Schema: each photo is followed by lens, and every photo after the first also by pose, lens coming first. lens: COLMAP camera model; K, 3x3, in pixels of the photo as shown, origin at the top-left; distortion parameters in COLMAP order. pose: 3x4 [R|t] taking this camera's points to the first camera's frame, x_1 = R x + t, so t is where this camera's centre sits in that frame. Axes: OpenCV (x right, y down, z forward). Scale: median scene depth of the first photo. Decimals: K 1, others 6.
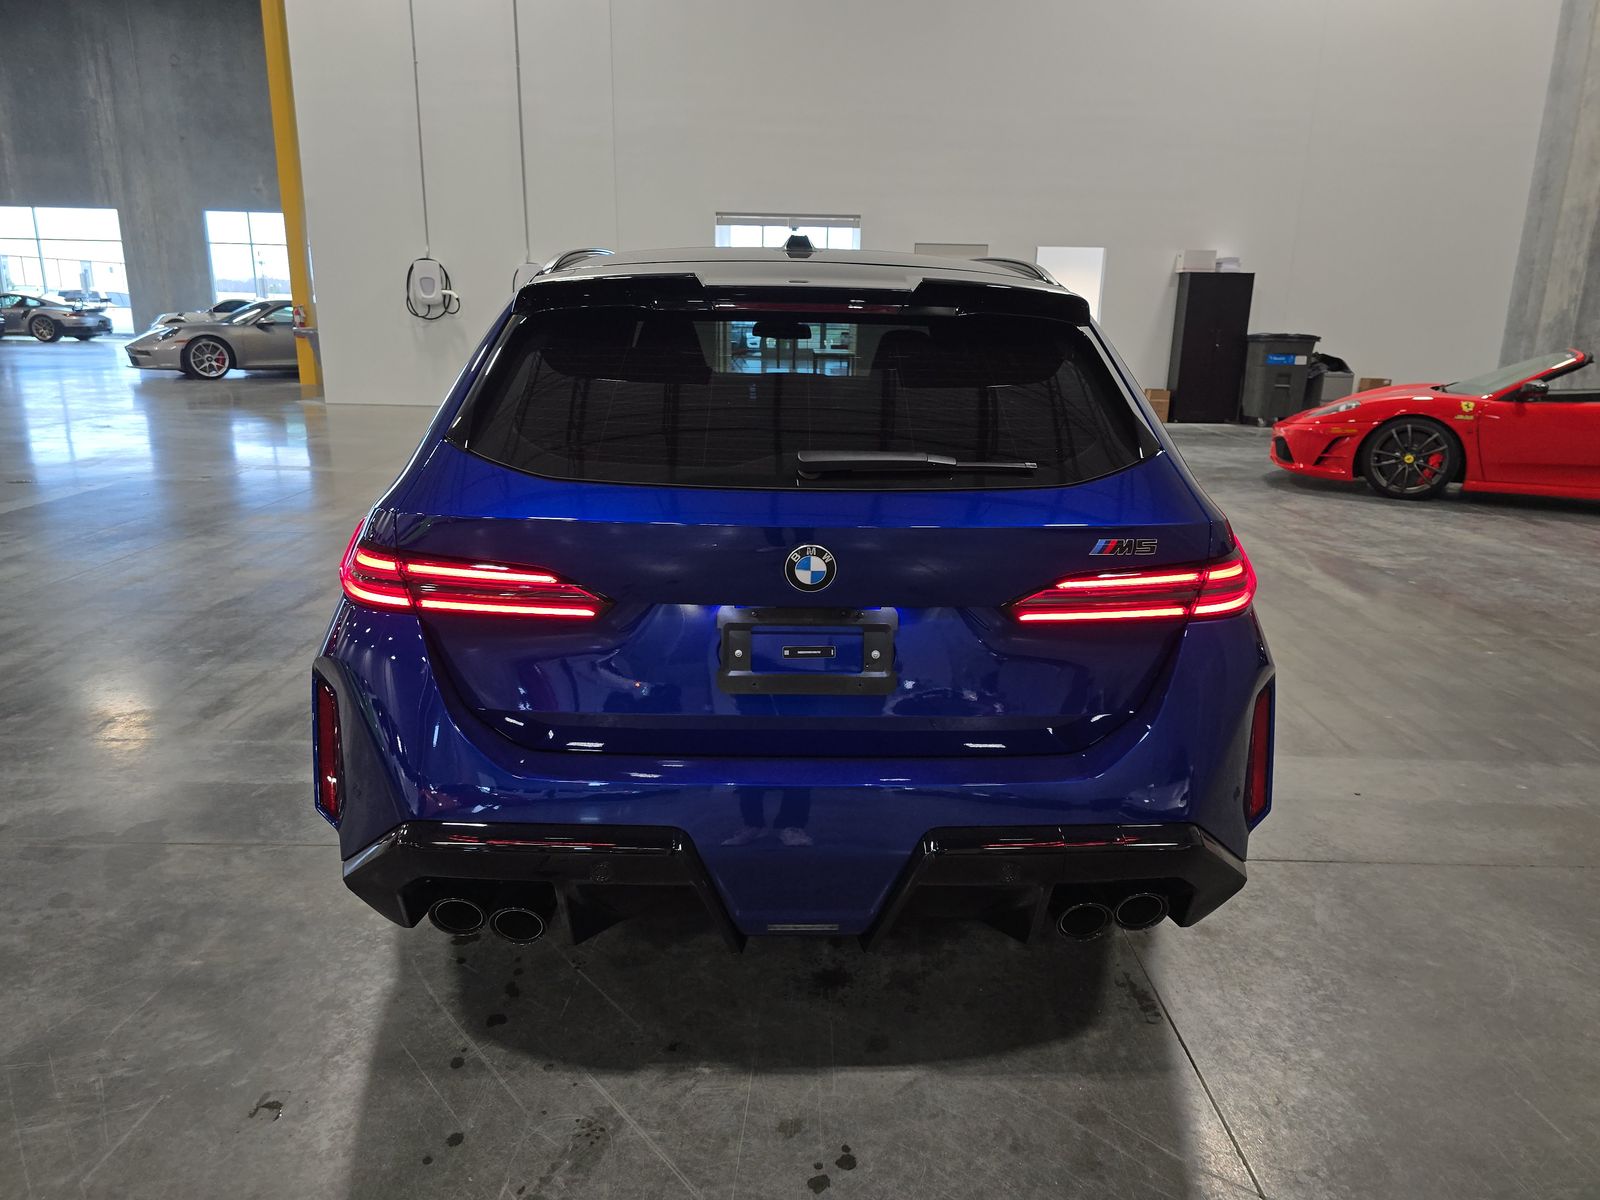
lens RADIAL K [[1075.2, 0, 808.4], [0, 1075.2, 601.7], [0, 0, 1]] dist [0.028131, -0.020880]
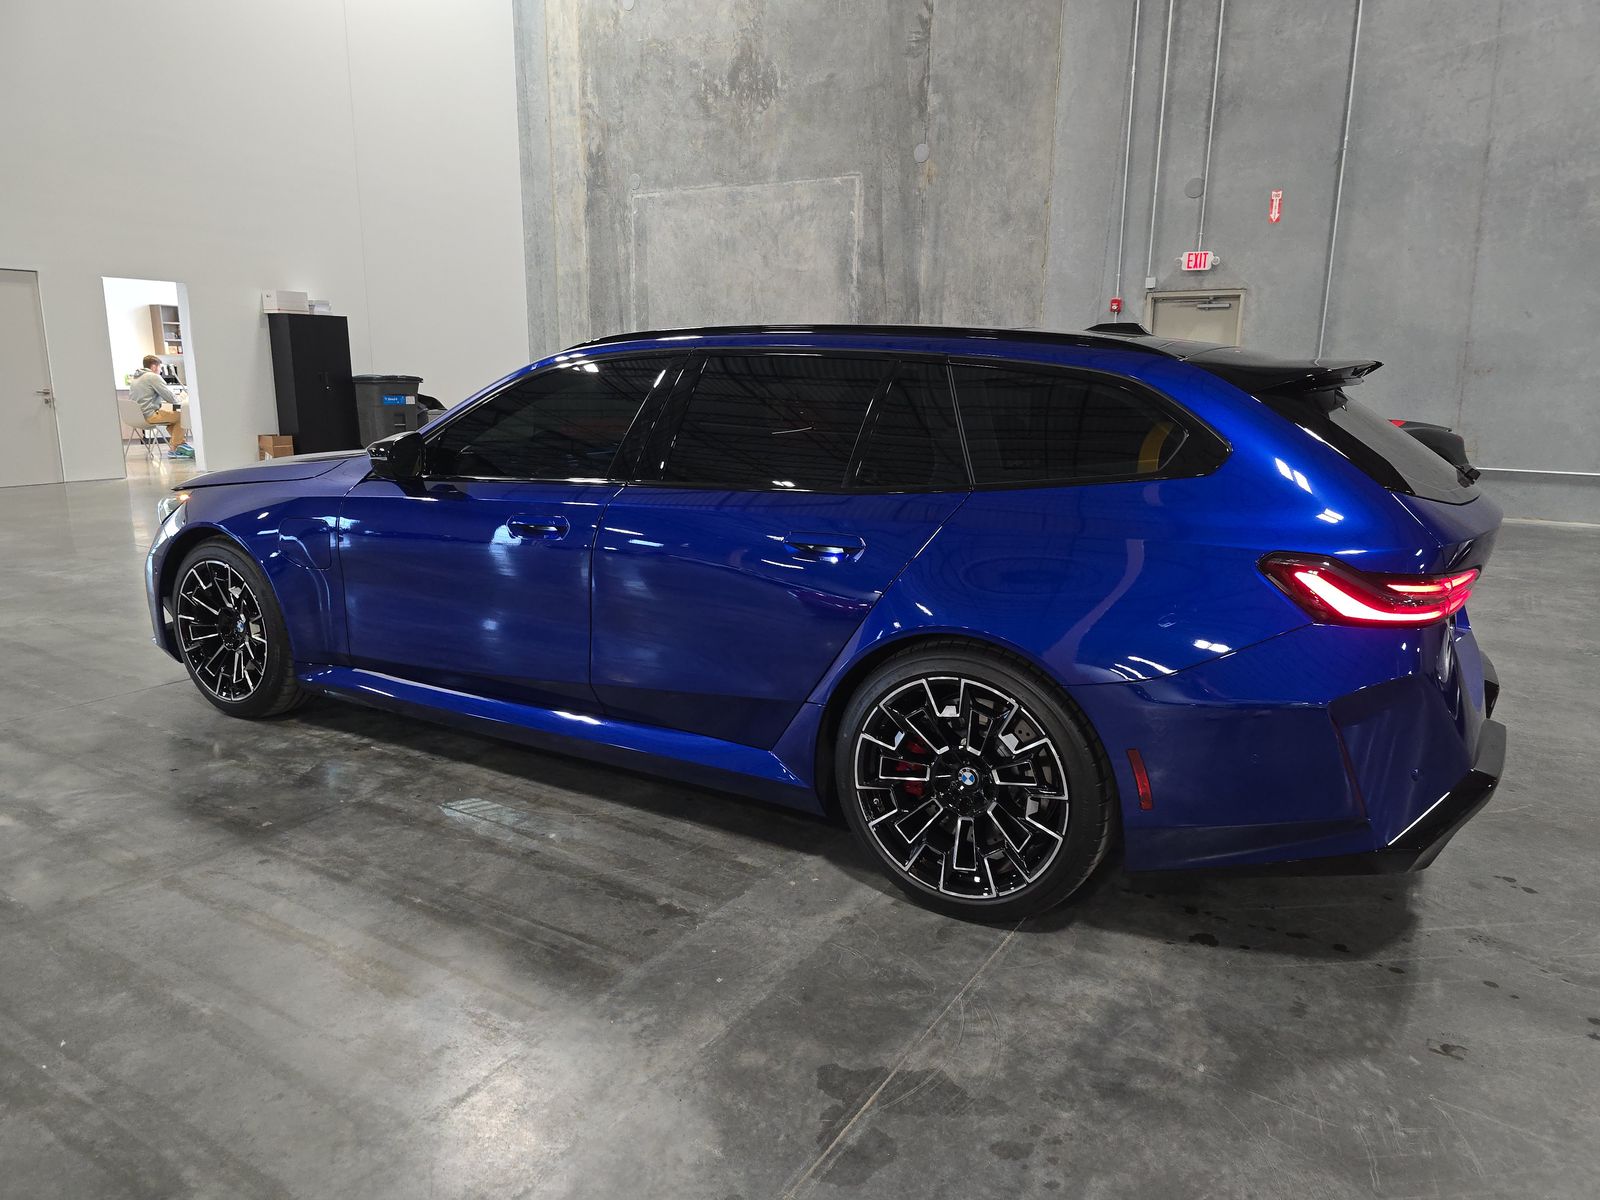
lens RADIAL K [[1075.2, 0, 808.4], [0, 1075.2, 601.7], [0, 0, 1]] dist [0.028131, -0.020880]
pose [[0.534708, -0.190371, 0.823314, -0.248573], [0.215490, 0.972801, 0.084985, -0.038338], [-0.817100, 0.131974, 0.561187, 0.117653]]
